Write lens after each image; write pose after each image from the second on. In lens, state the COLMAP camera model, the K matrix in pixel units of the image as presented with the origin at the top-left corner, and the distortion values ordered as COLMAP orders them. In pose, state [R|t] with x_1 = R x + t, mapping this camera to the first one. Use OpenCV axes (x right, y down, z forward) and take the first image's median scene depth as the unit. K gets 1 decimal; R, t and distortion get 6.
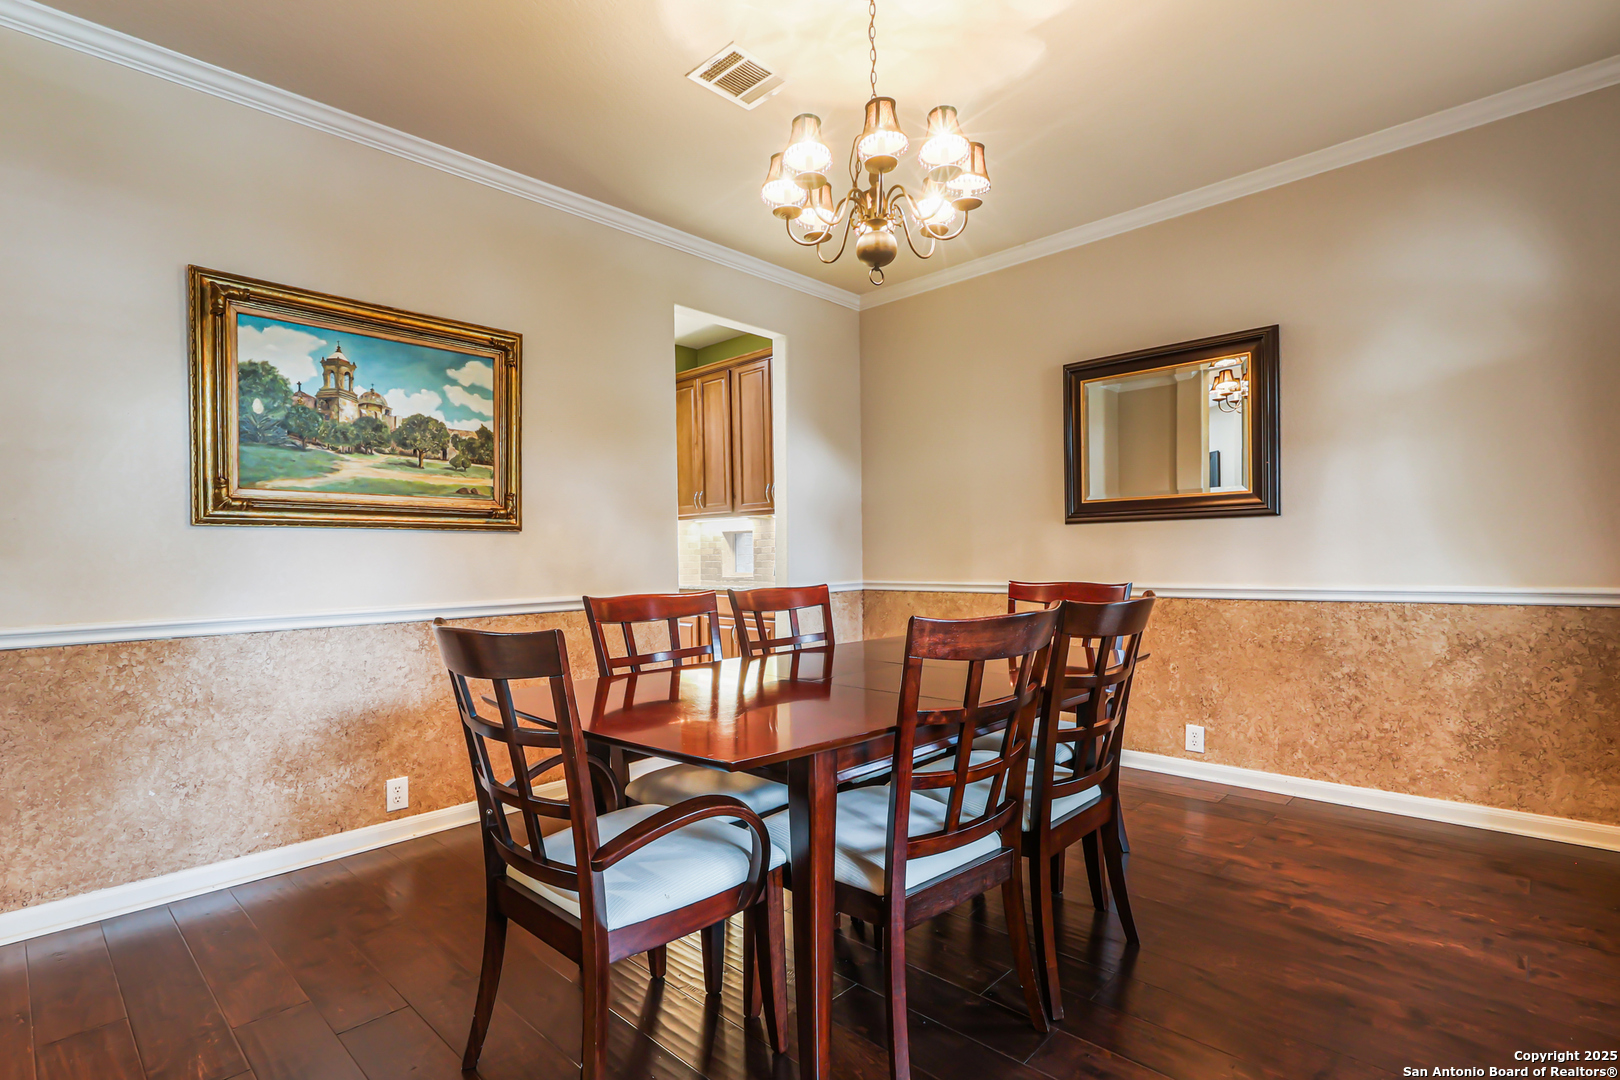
lens RADIAL K [[754.2, 0, 823.8], [0, 754.2, 555.6], [0, 0, 1]] dist [0.003366, 0.001040]
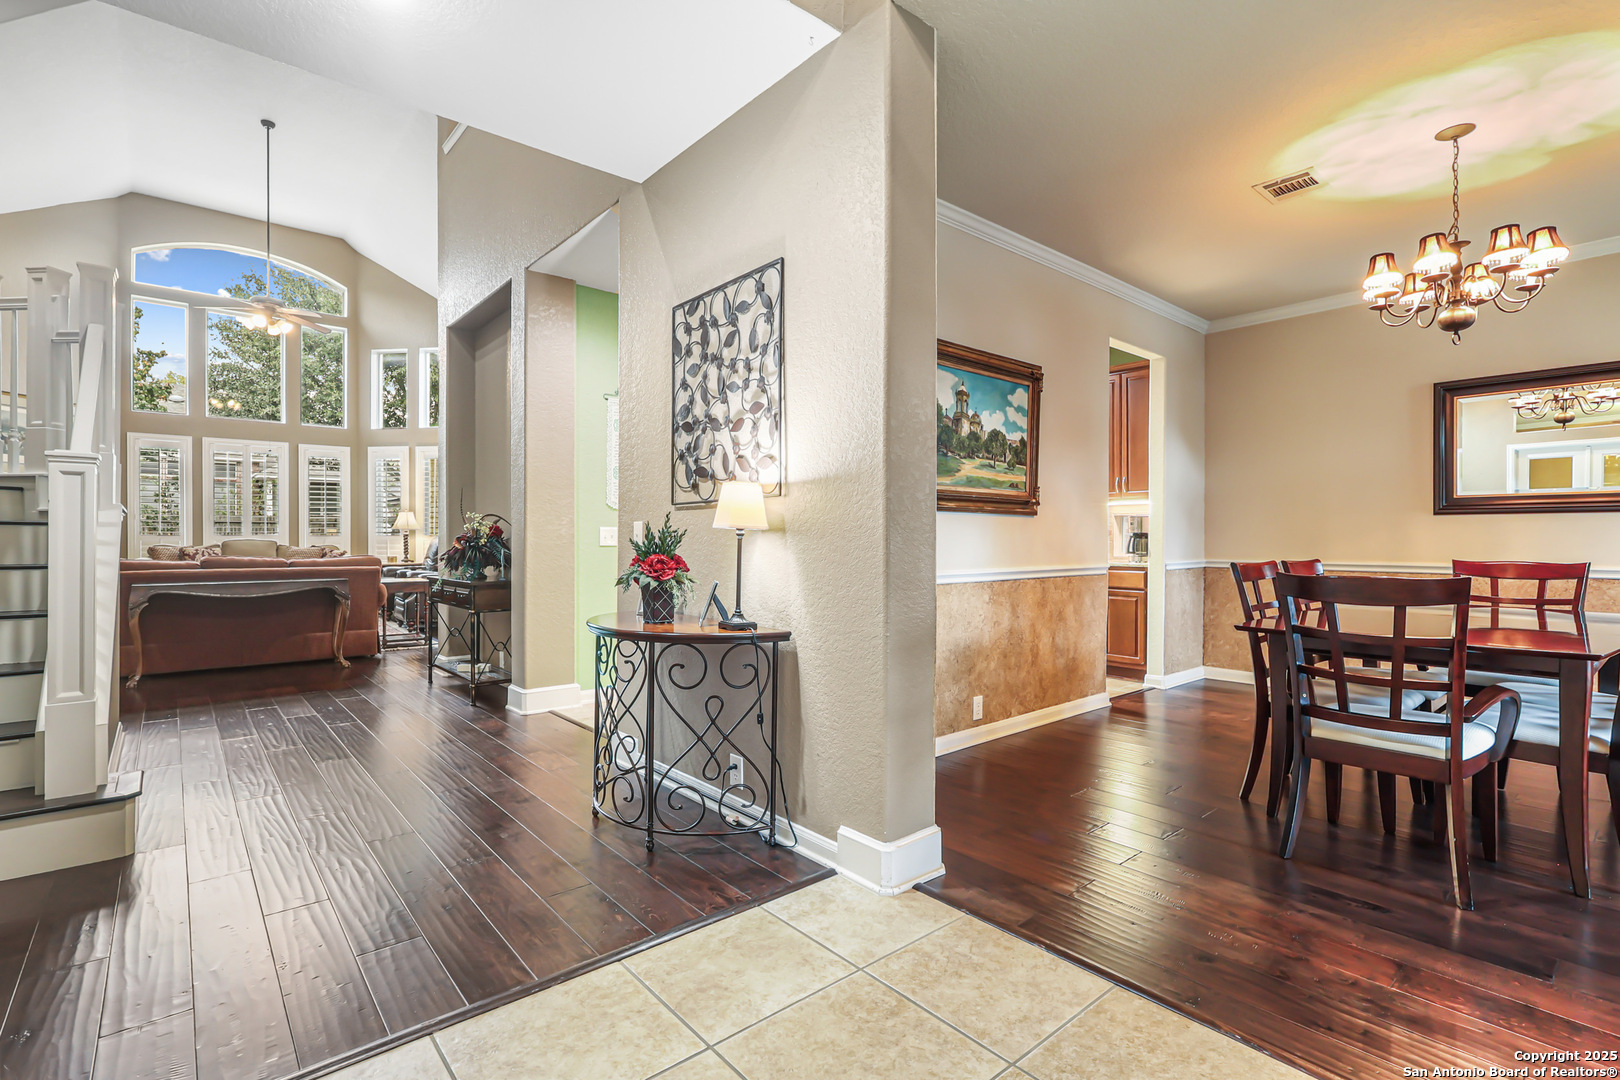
lens RADIAL K [[754.2, 0, 798.4], [0, 754.2, 530.7], [0, 0, 1]] dist [0.003366, 0.001040]
pose [[0.995893, 0.014528, -0.089364, -0.748403], [-0.015750, 0.999792, -0.012988, 0.019079], [0.089156, 0.014342, 0.995914, -0.373344]]
